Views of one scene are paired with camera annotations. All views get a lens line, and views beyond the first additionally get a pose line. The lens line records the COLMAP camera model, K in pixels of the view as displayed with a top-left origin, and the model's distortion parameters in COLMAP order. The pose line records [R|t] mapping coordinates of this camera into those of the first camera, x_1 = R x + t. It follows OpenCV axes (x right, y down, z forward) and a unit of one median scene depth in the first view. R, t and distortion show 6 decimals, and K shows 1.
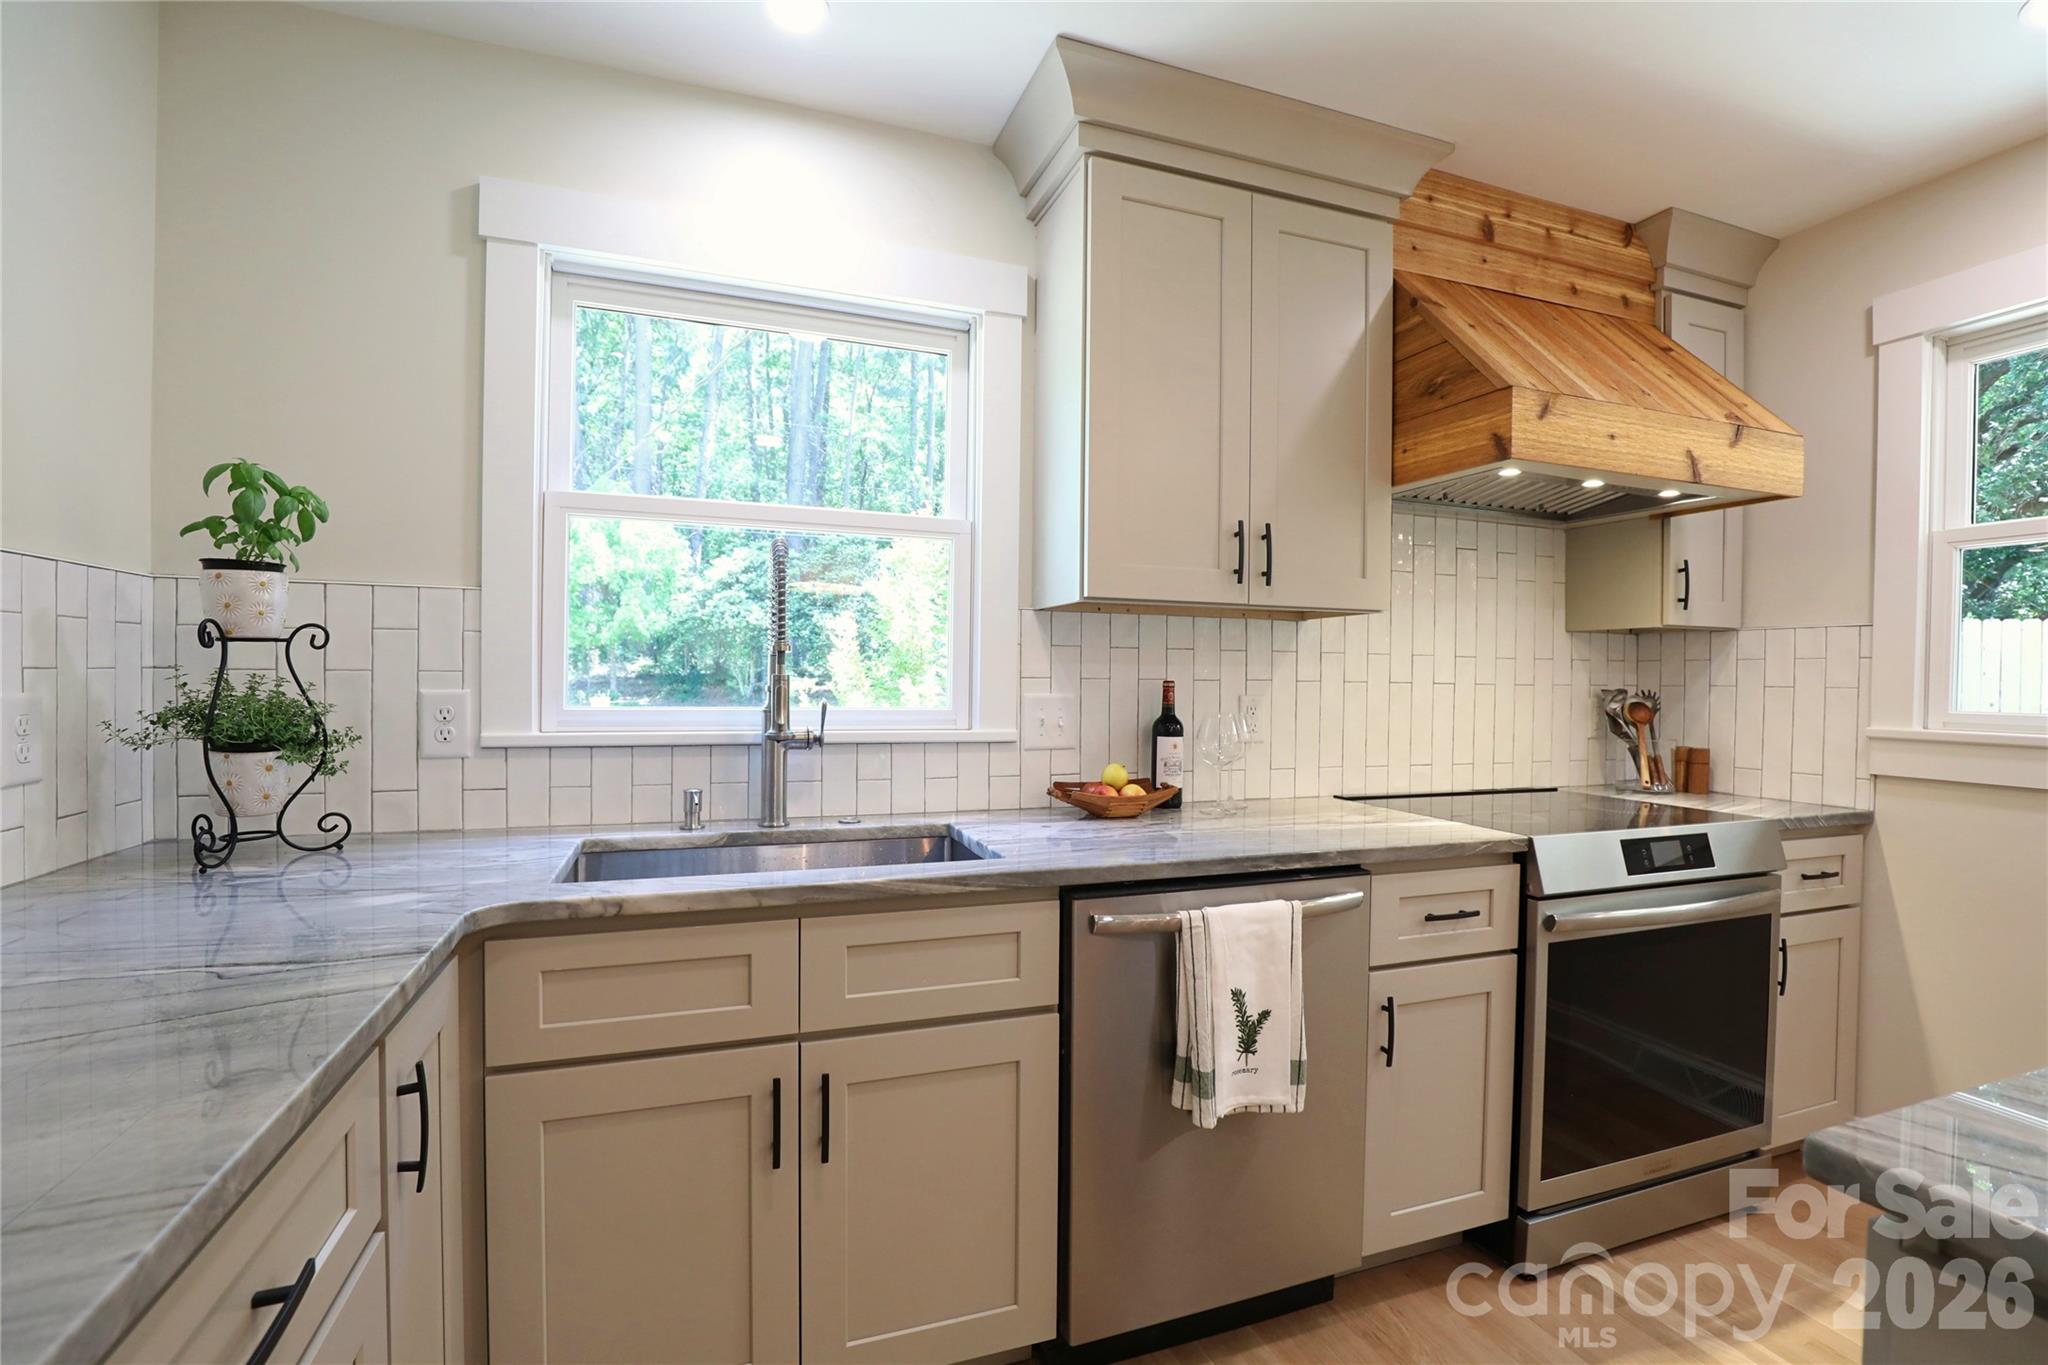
lens RADIAL K [[936.5, 0, 1034.5], [0, 936.5, 683.3], [0, 0, 1]] dist [-0.036458, 0.005495]
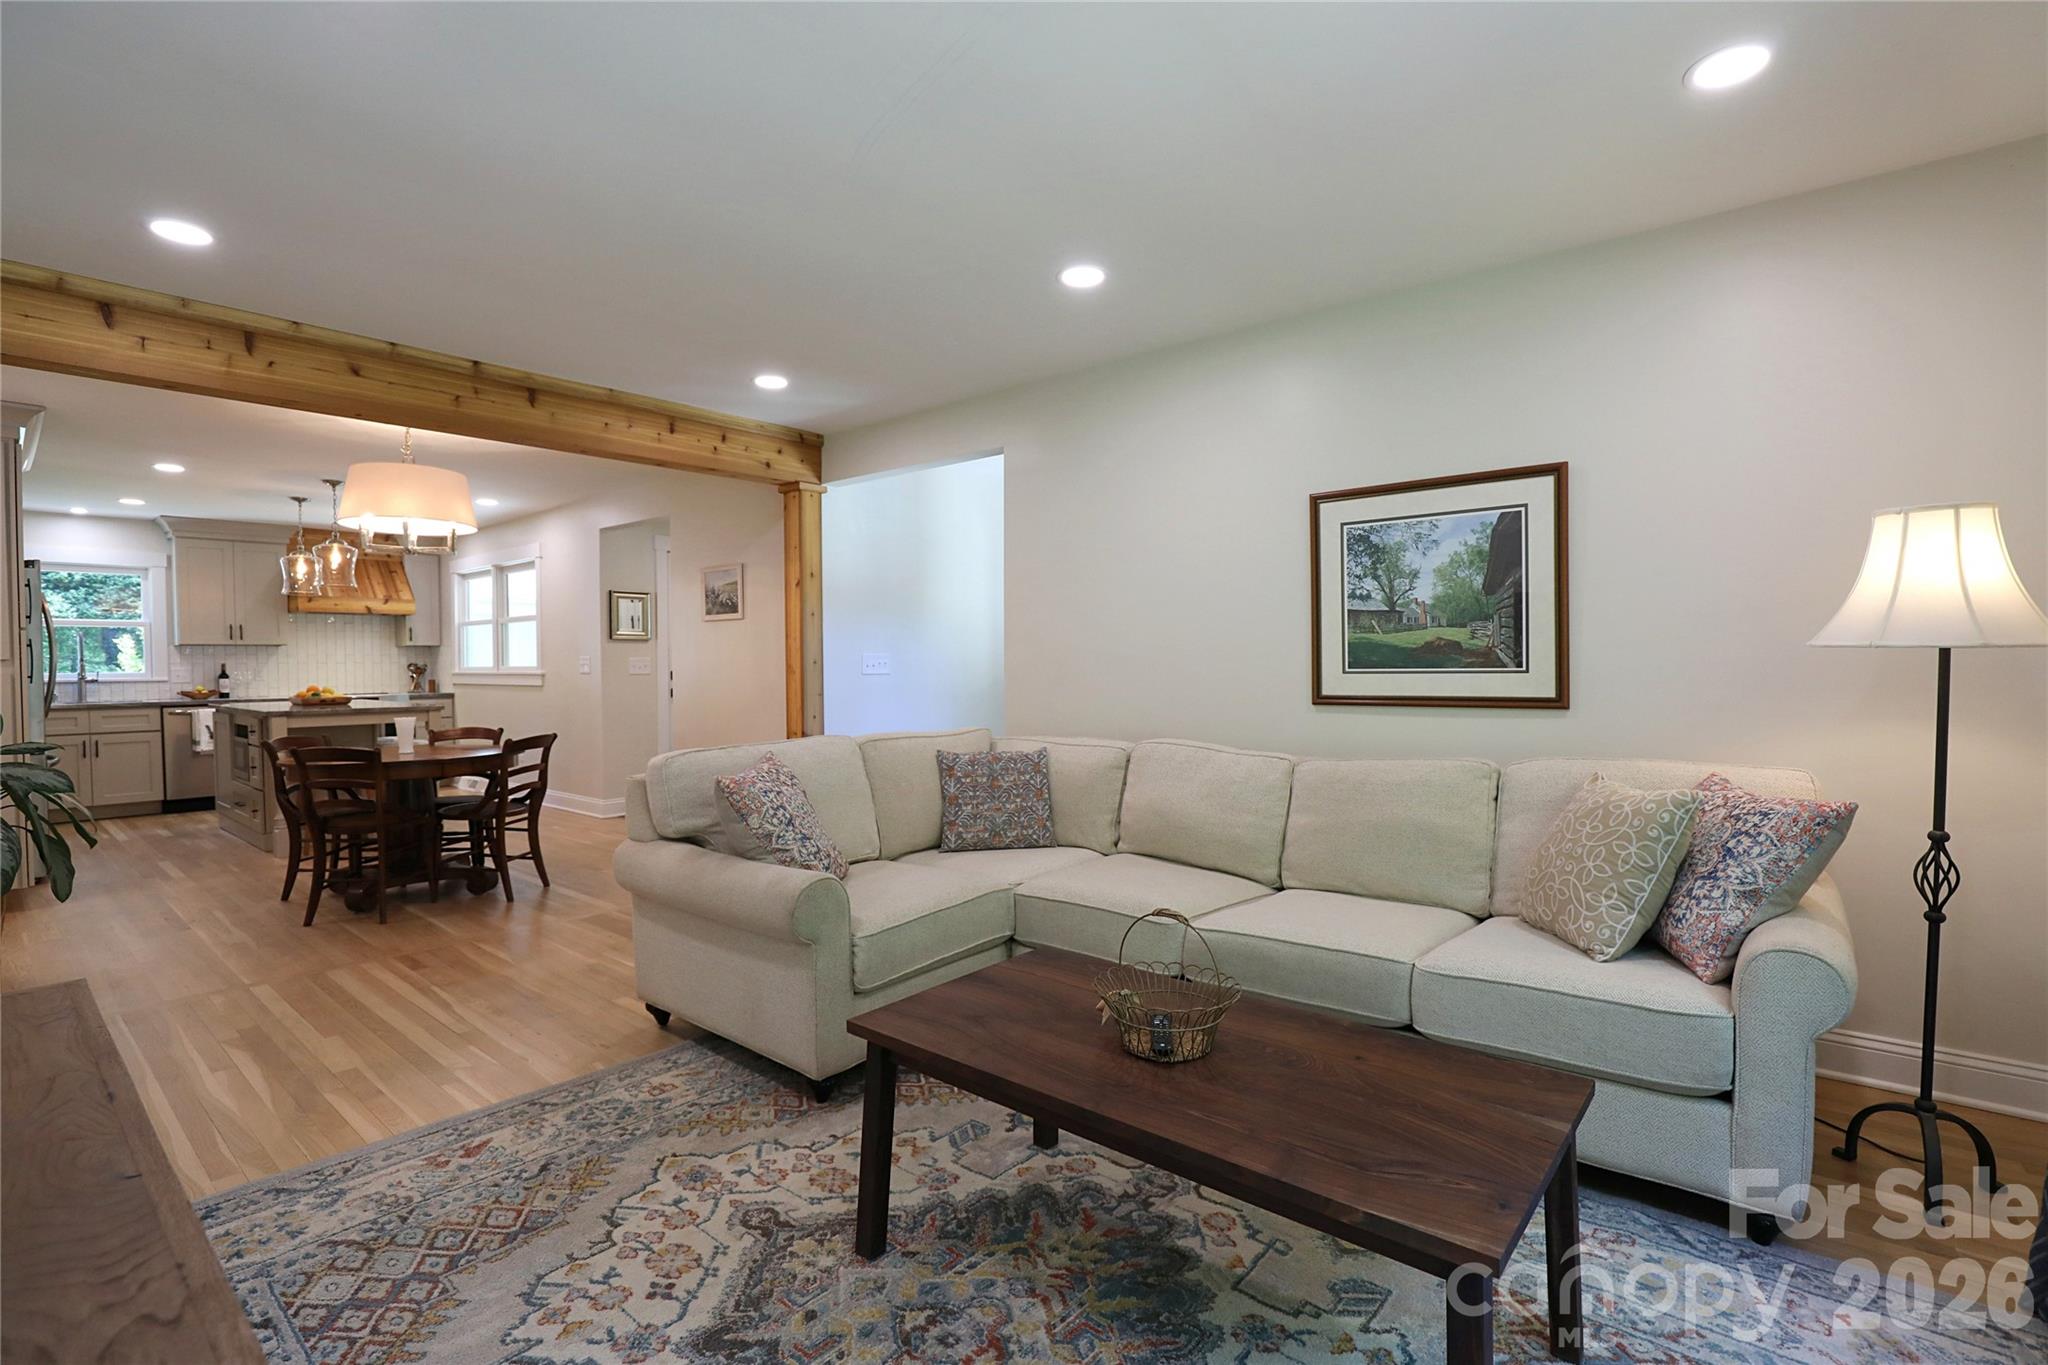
lens RADIAL K [[945.7, 0, 1036.0], [0, 945.7, 684.2], [0, 0, 1]] dist [-0.042035, 0.011881]
pose [[0.862659, -0.032983, 0.504709, 1.151210], [0.023316, 0.999404, 0.025459, 0.064034], [-0.505247, -0.010194, 0.862914, -4.040781]]
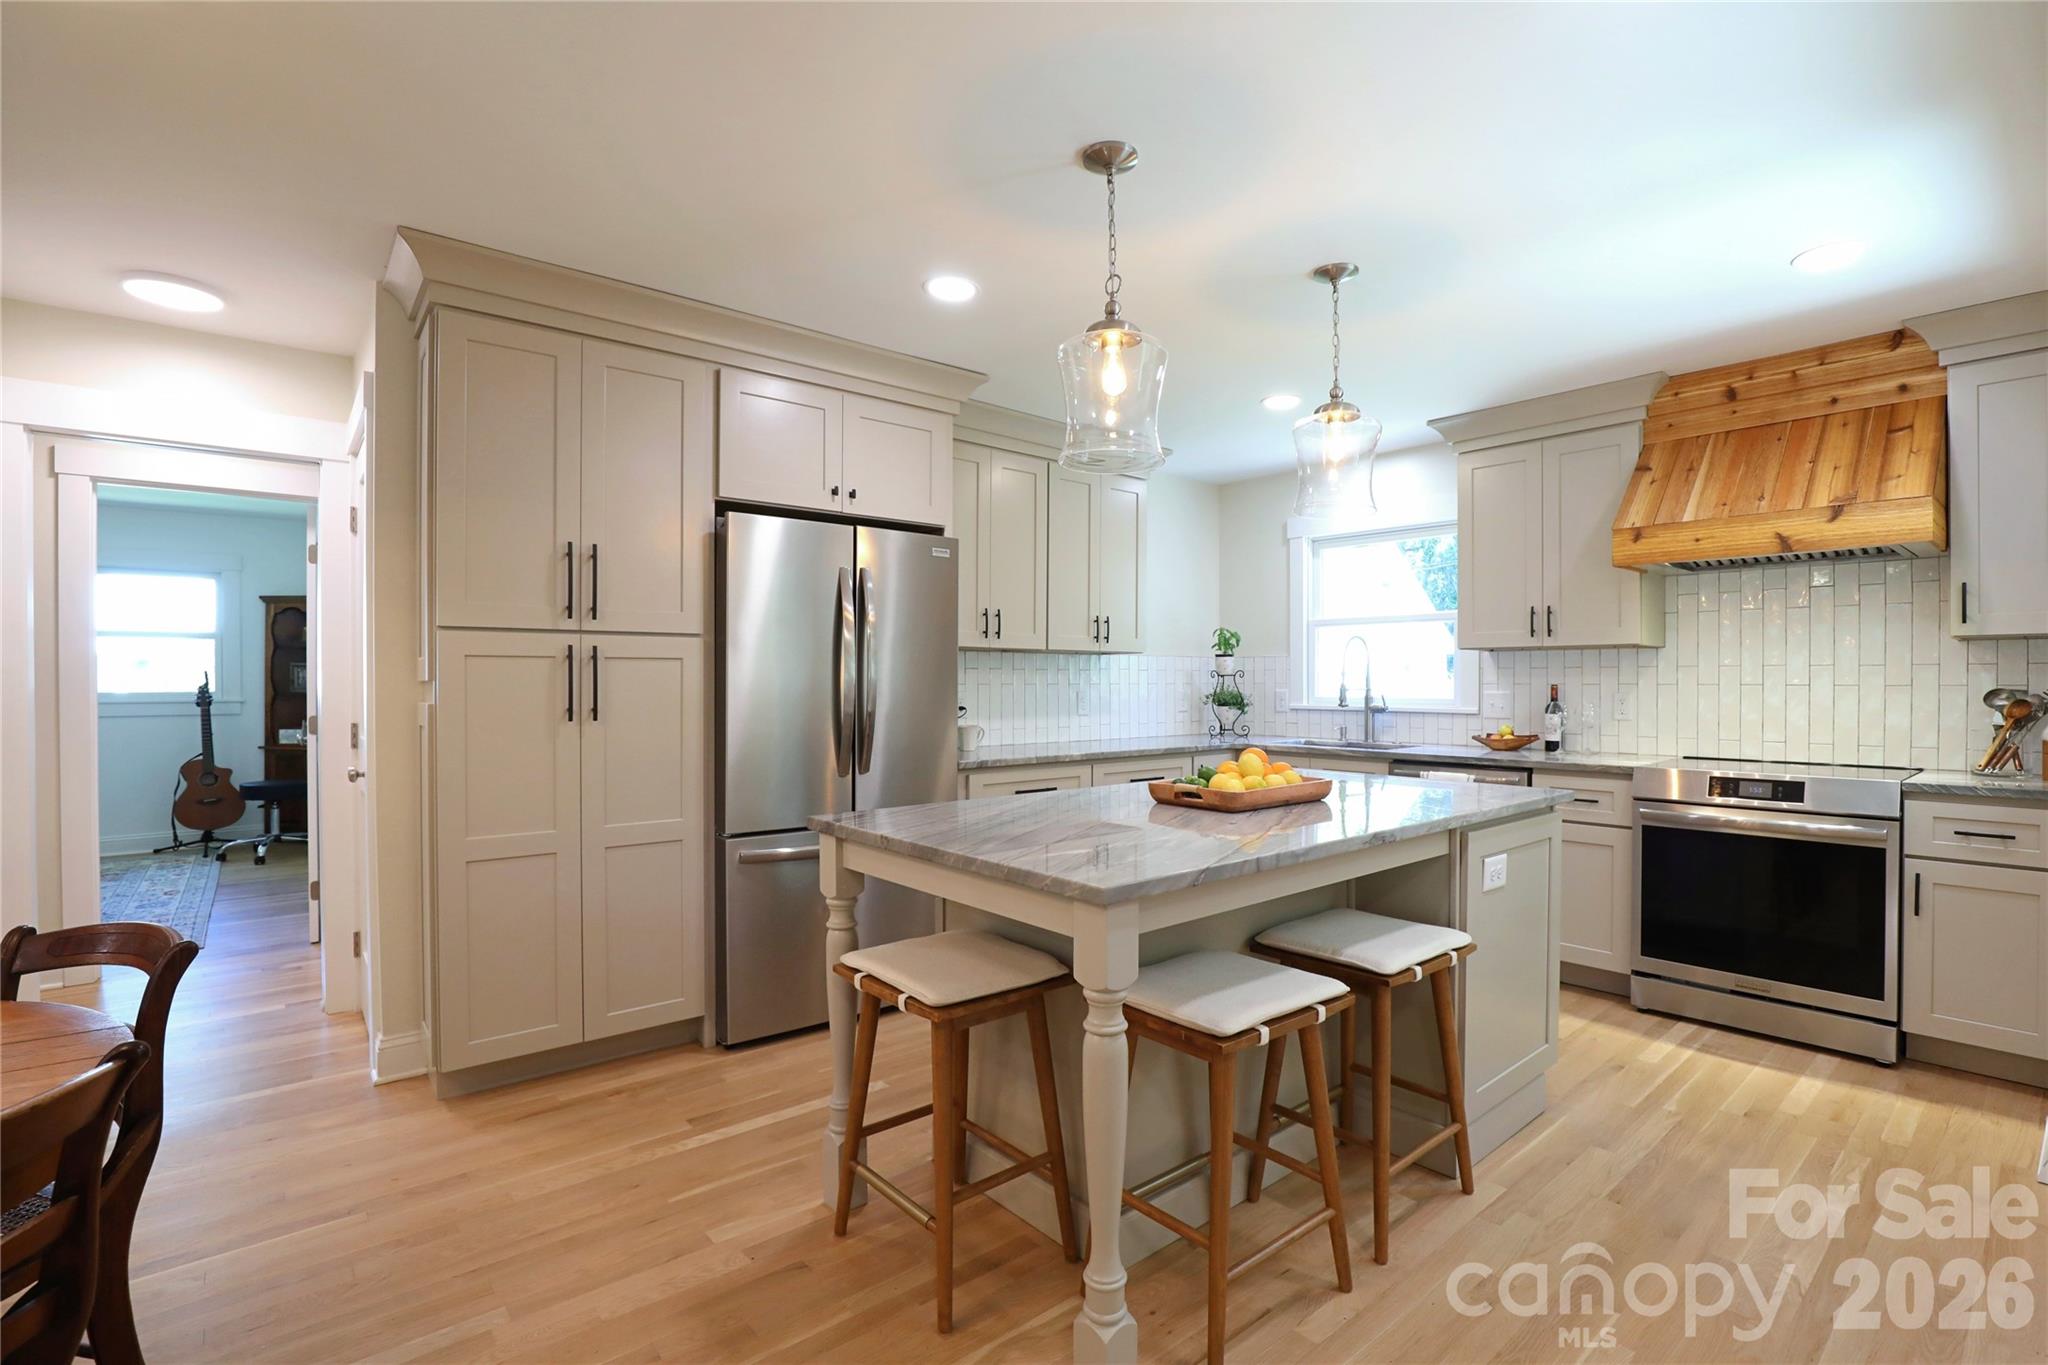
lens RADIAL K [[938.6, 0, 1061.1], [0, 938.6, 685.8], [0, 0, 1]] dist [-0.035908, 0.007458]
pose [[0.364951, -0.009379, -0.930979, 1.652130], [-0.003597, 0.999928, -0.011484, 0.026617], [0.931020, 0.007540, 0.364891, -0.673458]]
